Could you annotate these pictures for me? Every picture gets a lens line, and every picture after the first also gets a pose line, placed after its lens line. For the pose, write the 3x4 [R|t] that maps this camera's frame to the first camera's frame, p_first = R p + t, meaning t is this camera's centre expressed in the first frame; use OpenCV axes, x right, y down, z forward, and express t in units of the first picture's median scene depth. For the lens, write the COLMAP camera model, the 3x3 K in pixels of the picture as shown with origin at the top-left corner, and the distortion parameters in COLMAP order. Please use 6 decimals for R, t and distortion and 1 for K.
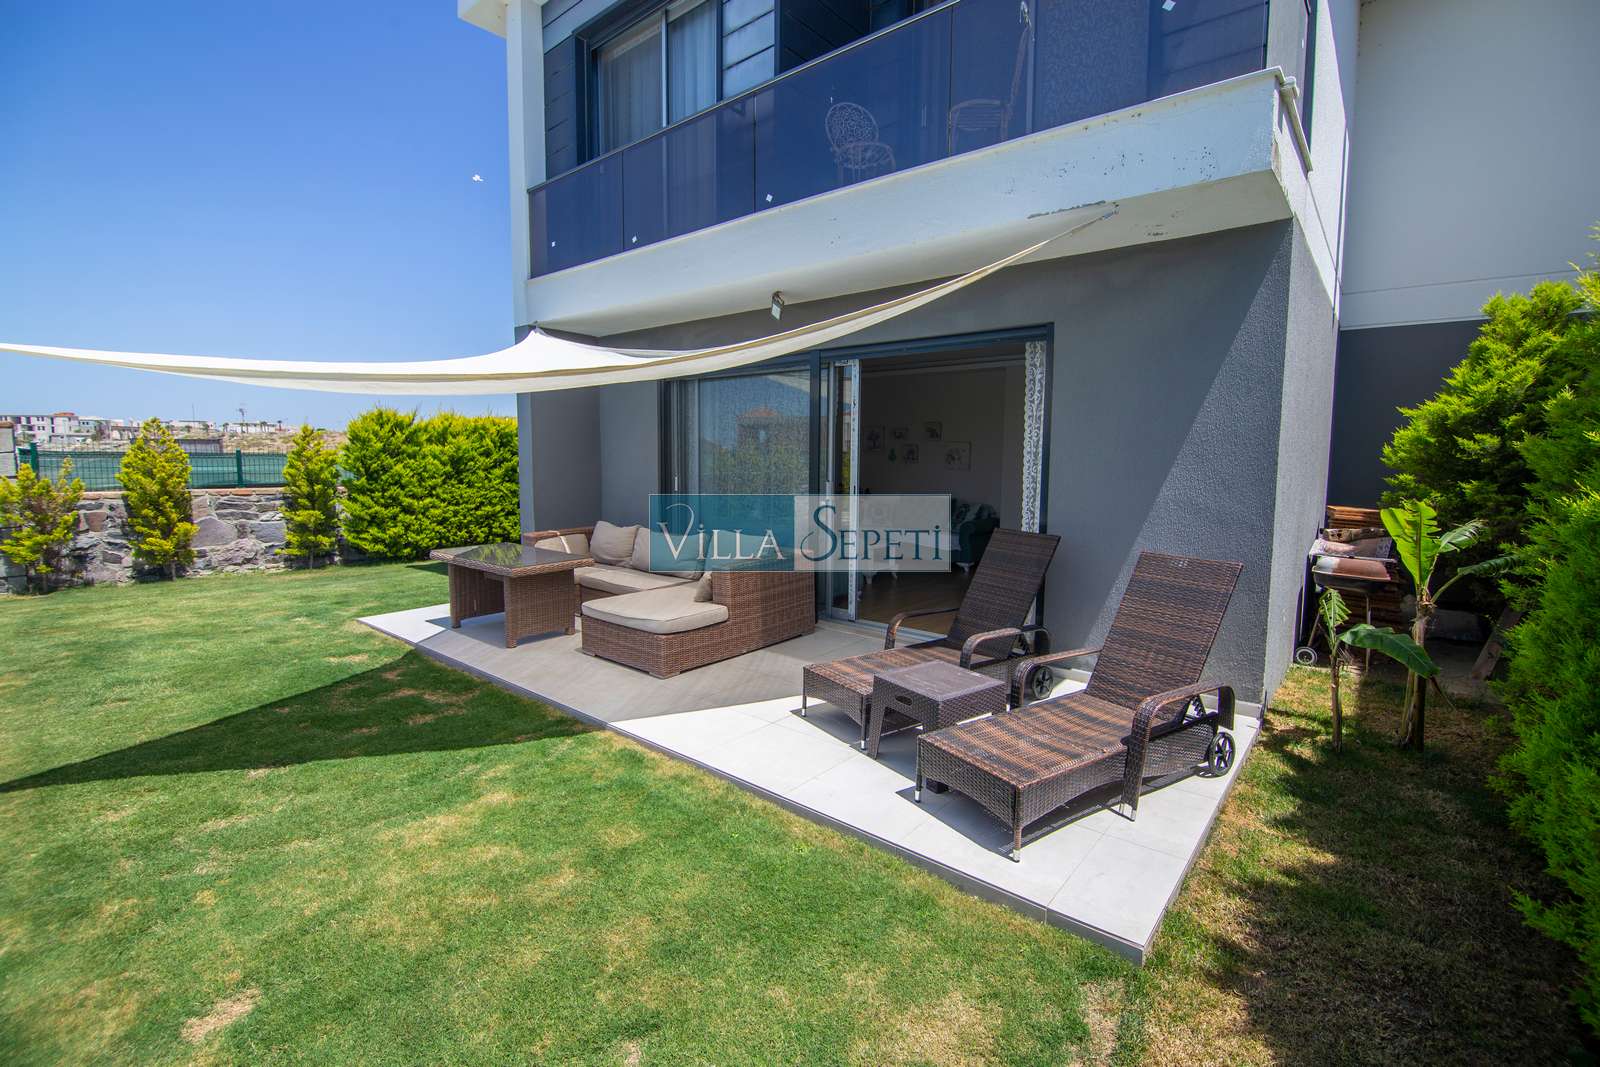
lens RADIAL K [[714.6, 0, 804.1], [0, 714.6, 528.3], [0, 0, 1]] dist [-0.000966, -0.011102]
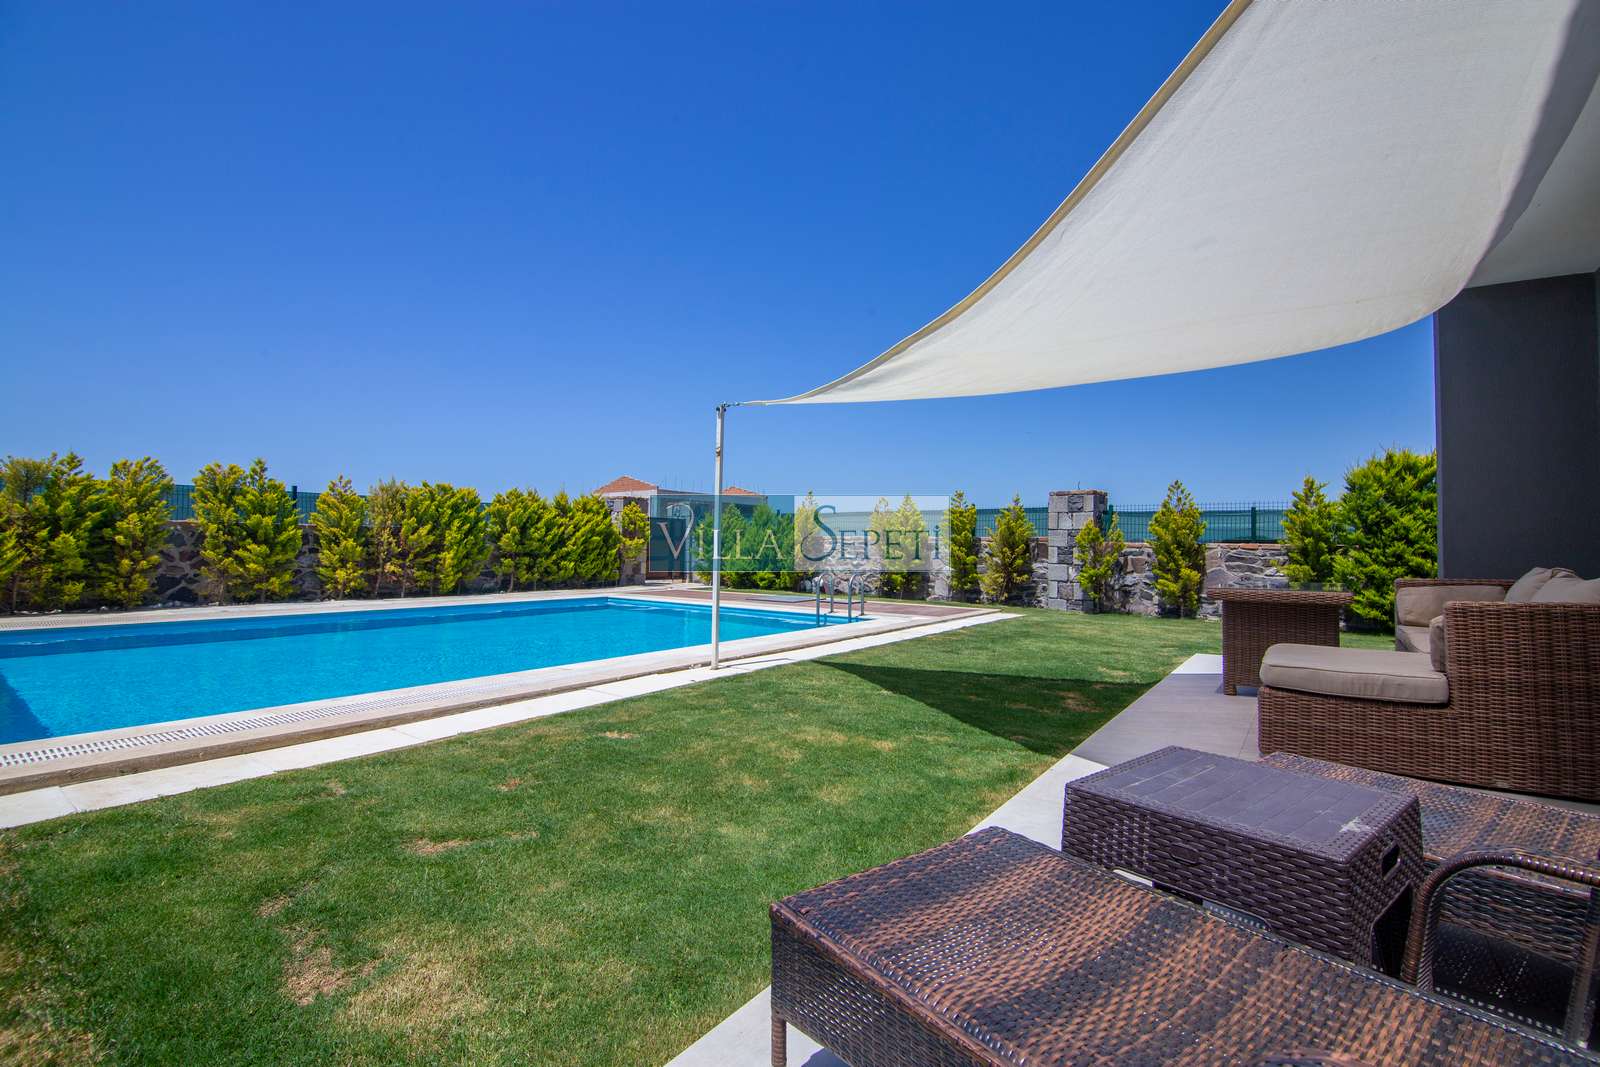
lens RADIAL K [[714.6, 0, 804.1], [0, 714.6, 528.3], [0, 0, 1]] dist [-0.000966, -0.011102]
pose [[0.067674, -0.035791, -0.997065, 0.217730], [-0.117198, 0.992152, -0.043569, 0.046067], [0.990800, 0.119803, 0.062948, 0.284848]]
